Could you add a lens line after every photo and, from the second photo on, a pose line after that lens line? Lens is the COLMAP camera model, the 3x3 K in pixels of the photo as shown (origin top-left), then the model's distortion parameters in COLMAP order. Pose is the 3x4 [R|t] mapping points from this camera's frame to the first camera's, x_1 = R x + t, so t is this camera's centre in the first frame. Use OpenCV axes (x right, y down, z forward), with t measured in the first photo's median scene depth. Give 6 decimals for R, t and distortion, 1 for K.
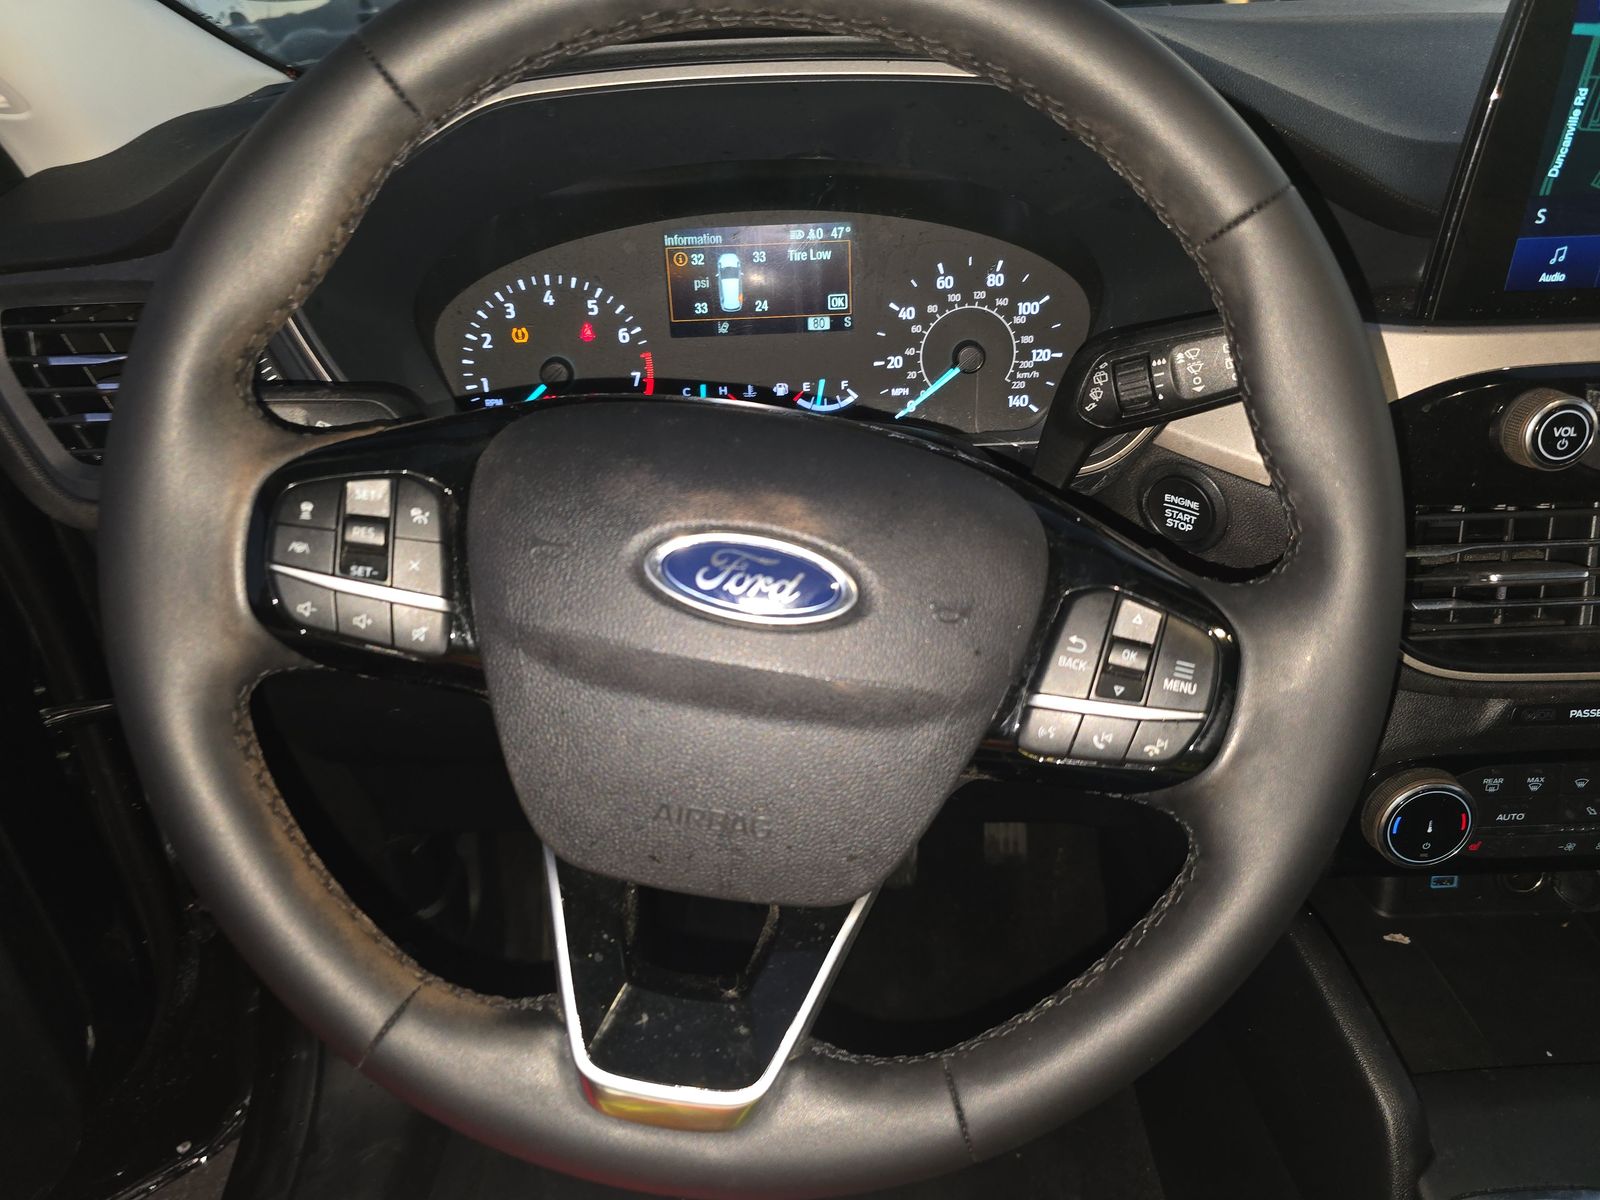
lens RADIAL K [[1070.3, 0, 797.6], [0, 1070.3, 634.4], [0, 0, 1]] dist [0.075245, -0.066631]
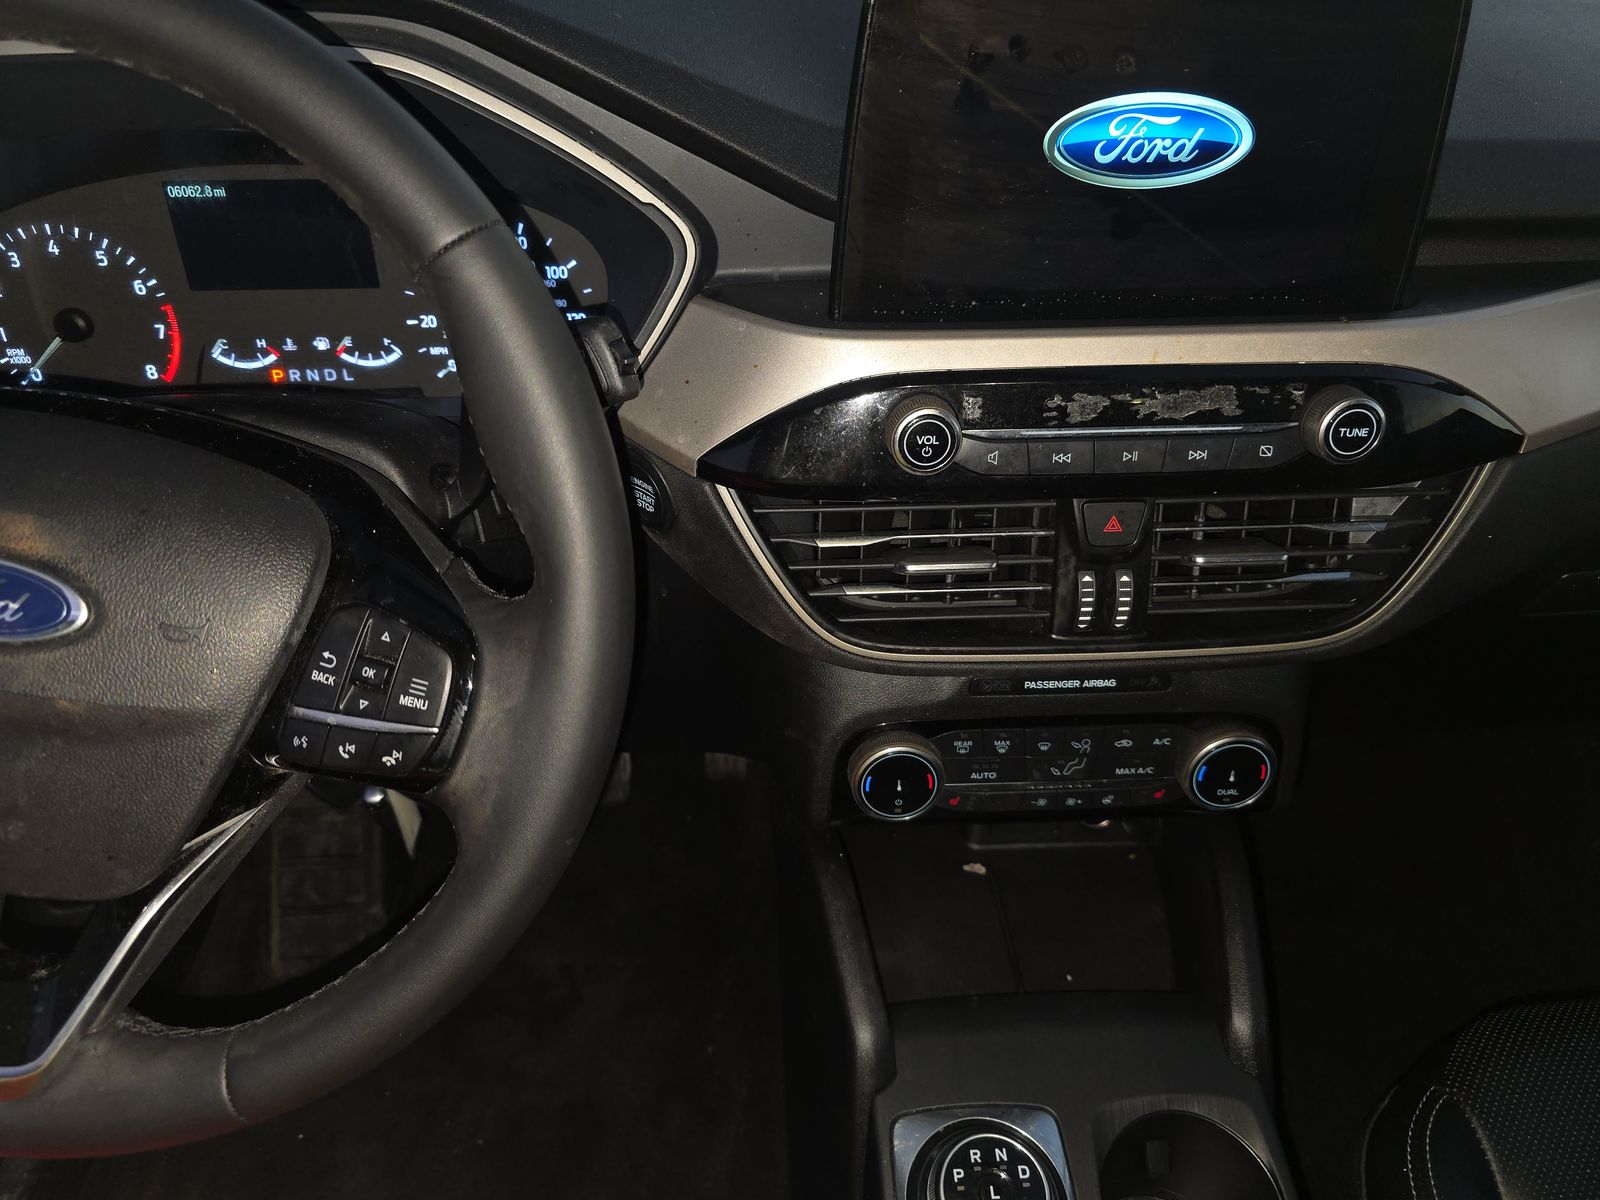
lens RADIAL K [[1079.4, 0, 799.1], [0, 1079.4, 618.4], [0, 0, 1]] dist [0.019556, -0.003146]
pose [[0.999100, 0.014365, 0.039920, 0.414880], [-0.018260, 0.994921, 0.098985, -0.088369], [-0.038295, -0.099624, 0.994288, -0.041377]]
